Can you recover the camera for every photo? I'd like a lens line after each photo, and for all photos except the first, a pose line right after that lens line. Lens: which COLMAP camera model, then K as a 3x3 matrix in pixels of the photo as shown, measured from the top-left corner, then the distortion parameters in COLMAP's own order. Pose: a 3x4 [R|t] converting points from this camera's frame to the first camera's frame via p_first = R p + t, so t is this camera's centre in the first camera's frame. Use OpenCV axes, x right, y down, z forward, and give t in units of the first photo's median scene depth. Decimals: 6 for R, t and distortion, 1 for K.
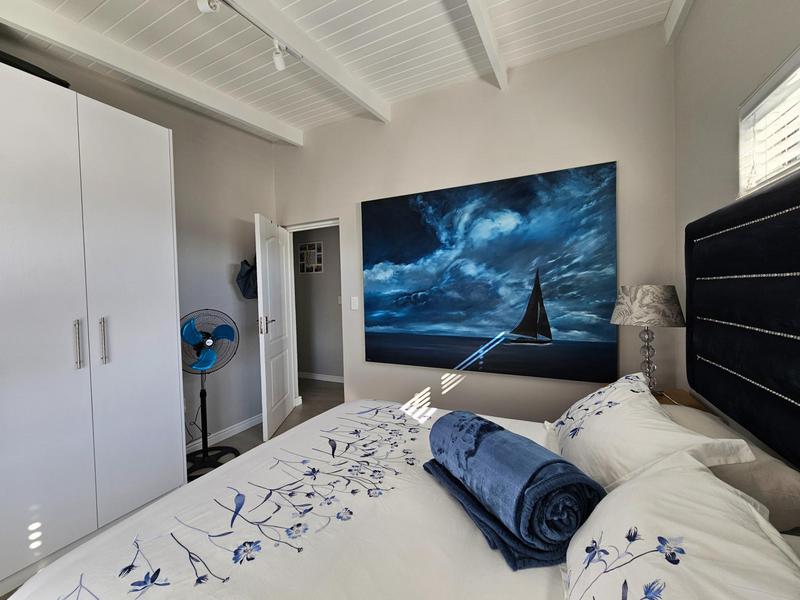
lens RADIAL K [[331.0, 0, 395.4], [0, 331.0, 297.5], [0, 0, 1]] dist [-0.000147, -0.000743]
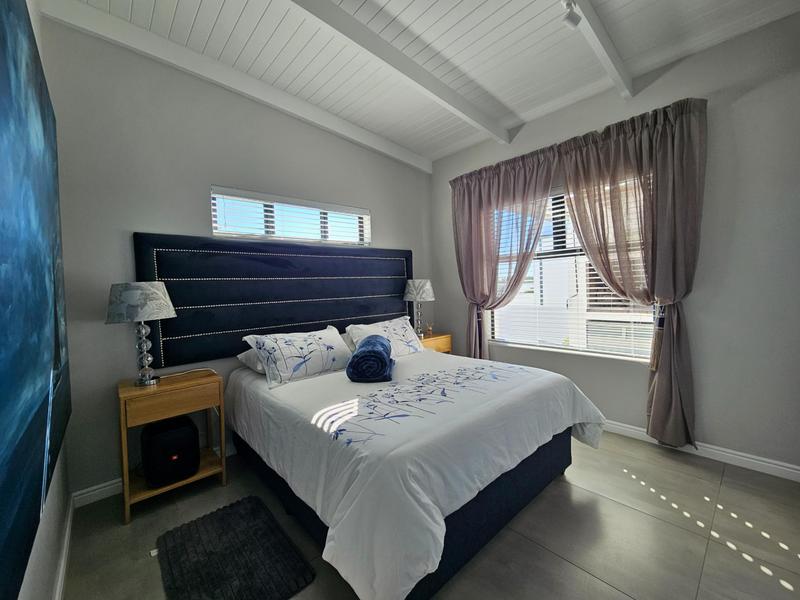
lens RADIAL K [[331.0, 0, 395.4], [0, 331.0, 297.5], [0, 0, 1]] dist [-0.000147, -0.000743]
pose [[-0.926579, 0.032595, 0.374685, -0.453642], [0.051666, 0.997824, 0.040963, 0.024644], [-0.372534, 0.057314, -0.926247, 1.998014]]
